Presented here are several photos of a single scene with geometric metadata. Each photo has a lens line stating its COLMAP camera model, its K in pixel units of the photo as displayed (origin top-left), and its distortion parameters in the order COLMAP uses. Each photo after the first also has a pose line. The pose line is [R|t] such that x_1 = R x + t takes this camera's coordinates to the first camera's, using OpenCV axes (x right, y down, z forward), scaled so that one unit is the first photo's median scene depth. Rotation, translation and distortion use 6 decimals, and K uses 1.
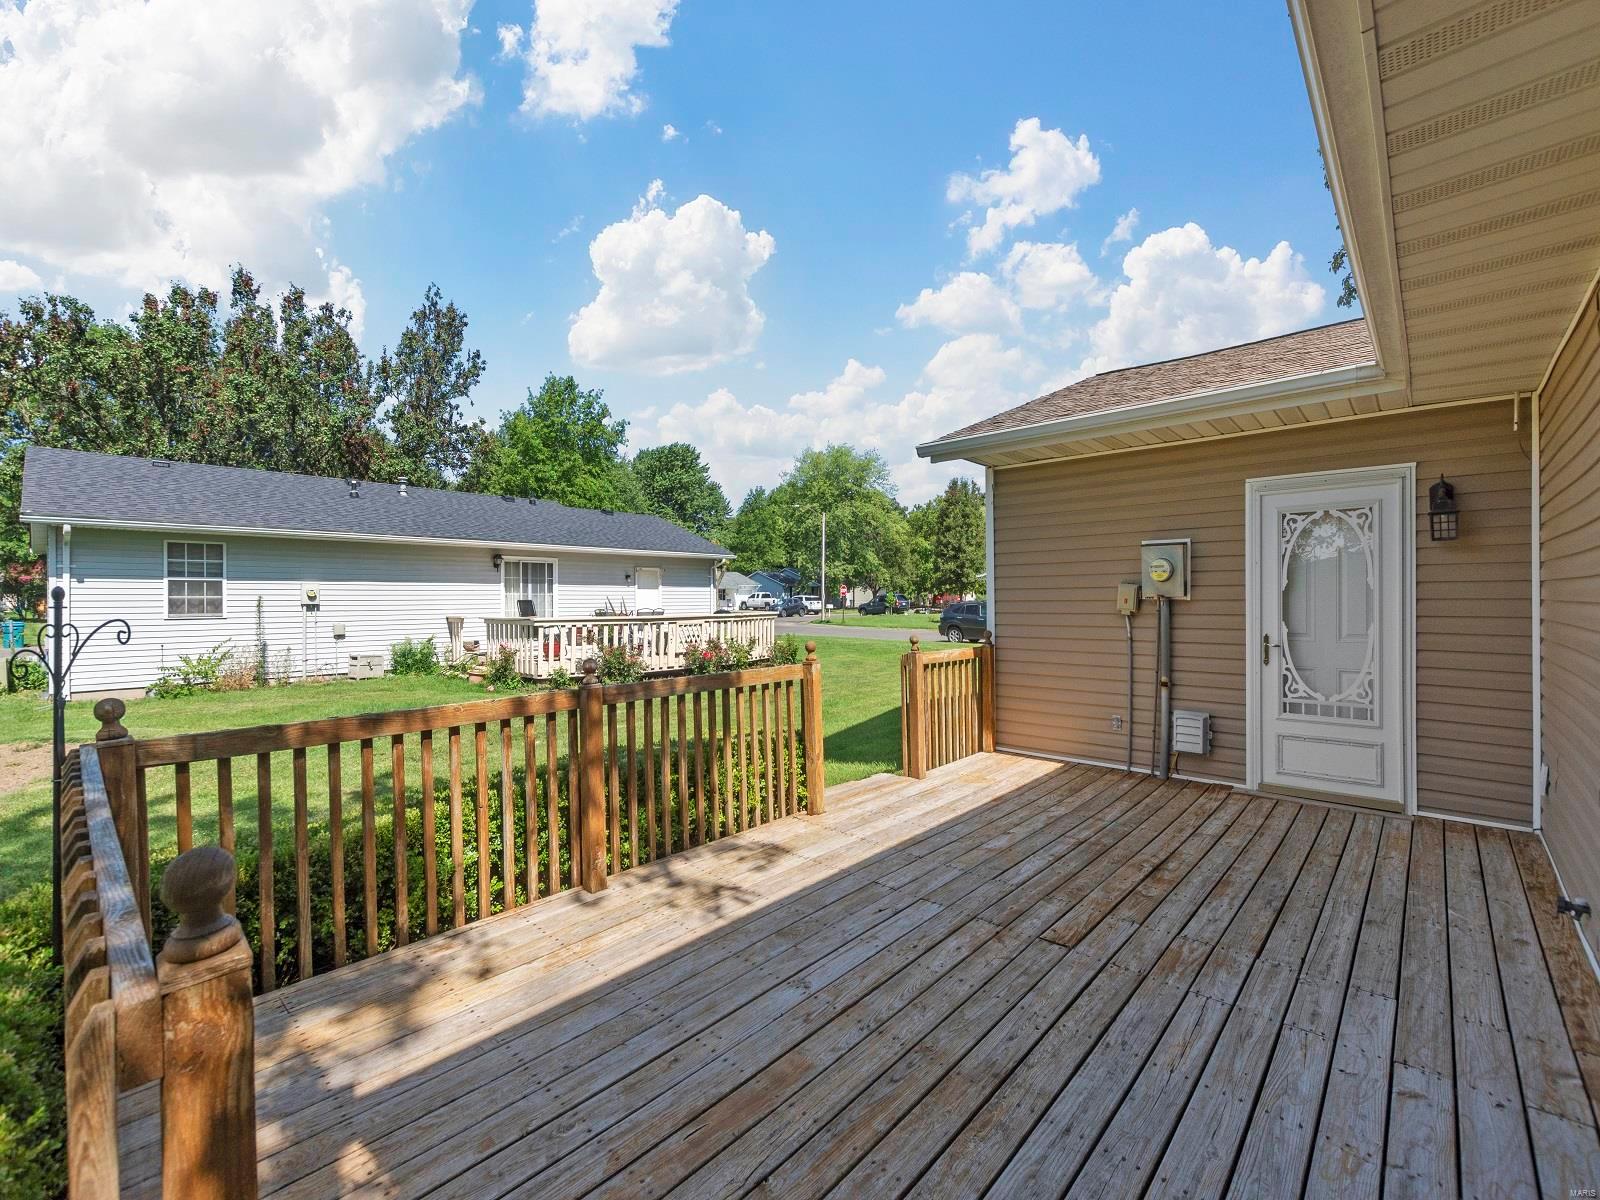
lens RADIAL K [[686.3, 0, 802.9], [0, 686.3, 612.5], [0, 0, 1]] dist [0.001775, -0.000072]
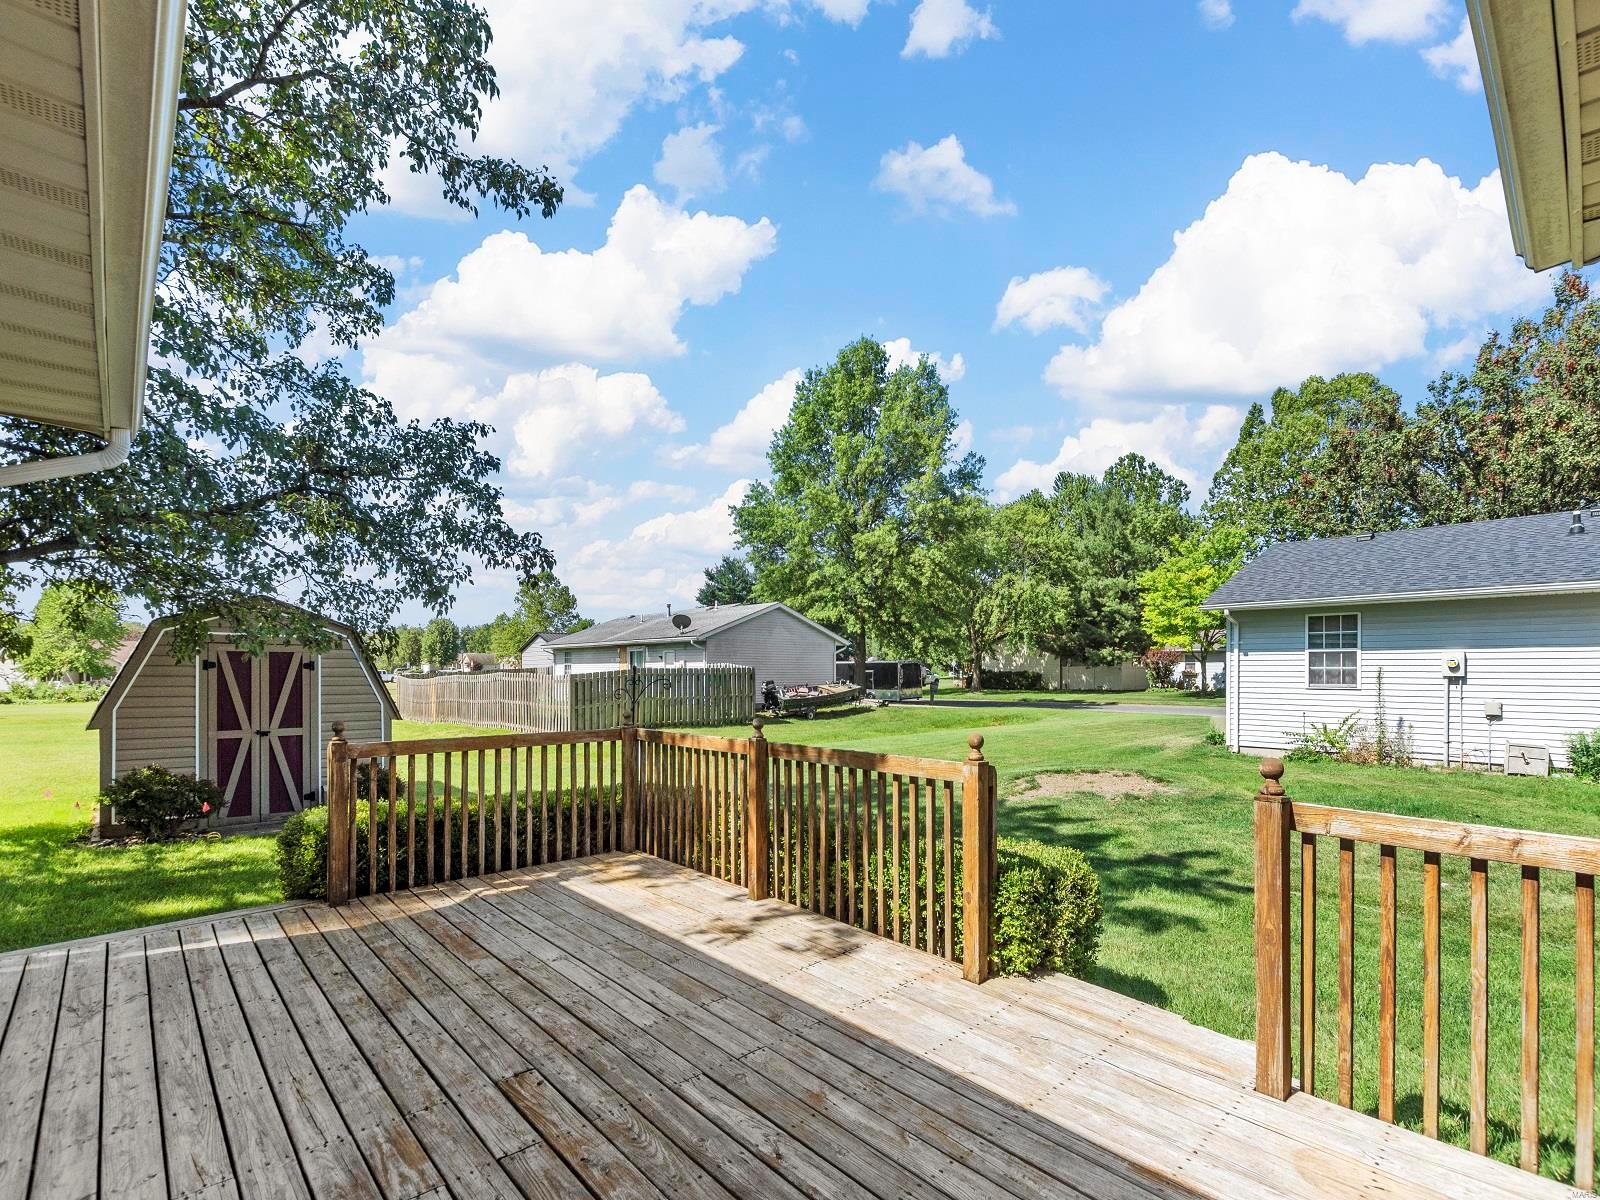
lens RADIAL K [[739.5, 0, 818.2], [0, 739.5, 681.7], [0, 0, 1]] dist [0.009540, 0.000004]
pose [[-0.077581, 0.018588, -0.996813, 0.284974], [-0.021992, 0.999551, 0.020351, -0.007618], [0.996744, 0.023500, -0.077137, 0.328444]]
